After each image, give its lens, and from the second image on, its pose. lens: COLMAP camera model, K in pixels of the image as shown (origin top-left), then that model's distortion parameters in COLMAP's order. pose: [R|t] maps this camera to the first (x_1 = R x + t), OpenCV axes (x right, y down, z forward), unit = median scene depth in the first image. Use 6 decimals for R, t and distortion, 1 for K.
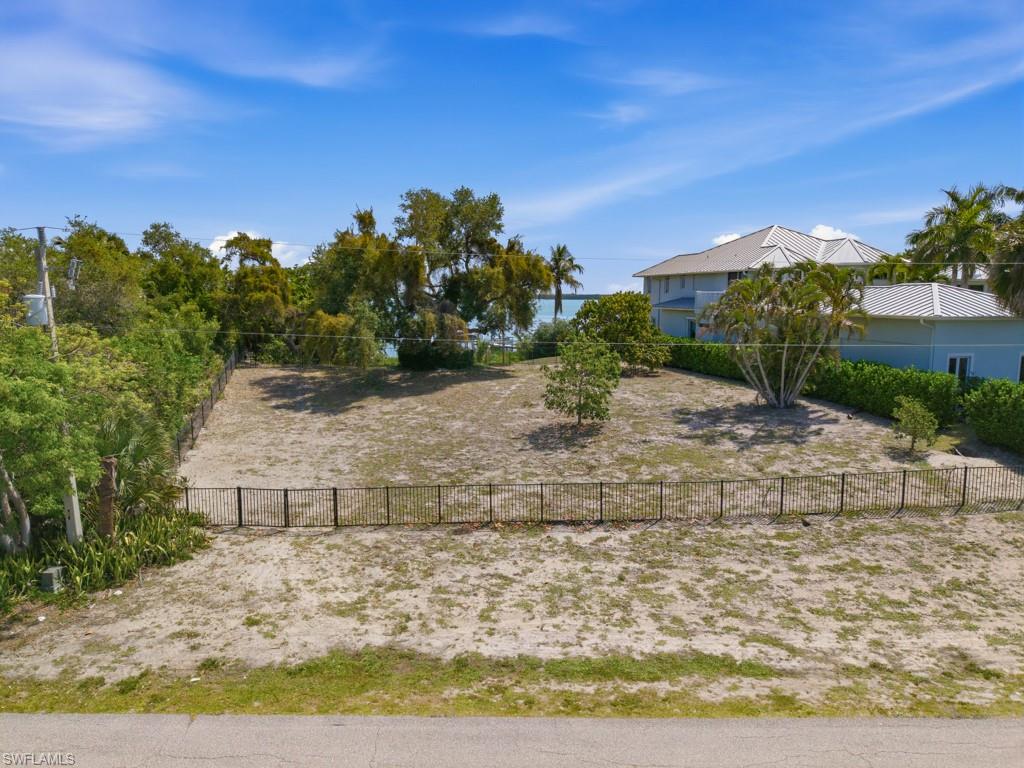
lens RADIAL K [[695.7, 0, 512.0], [0, 695.7, 384.0], [0, 0, 1]] dist [0.031416, -0.033164]
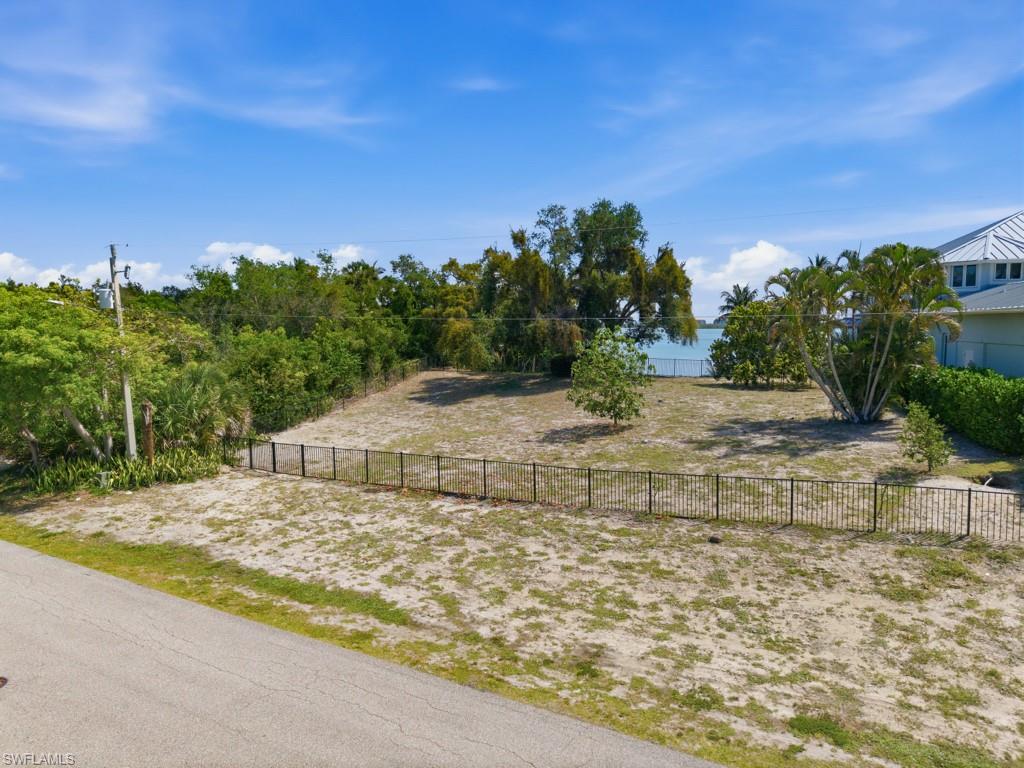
lens RADIAL K [[695.7, 0, 512.0], [0, 695.7, 384.0], [0, 0, 1]] dist [0.031416, -0.033164]
pose [[0.859397, 0.036336, -0.510015, 0.817292], [-0.060060, 0.997740, -0.030119, 0.067380], [0.507769, 0.056516, 0.859638, 0.141254]]
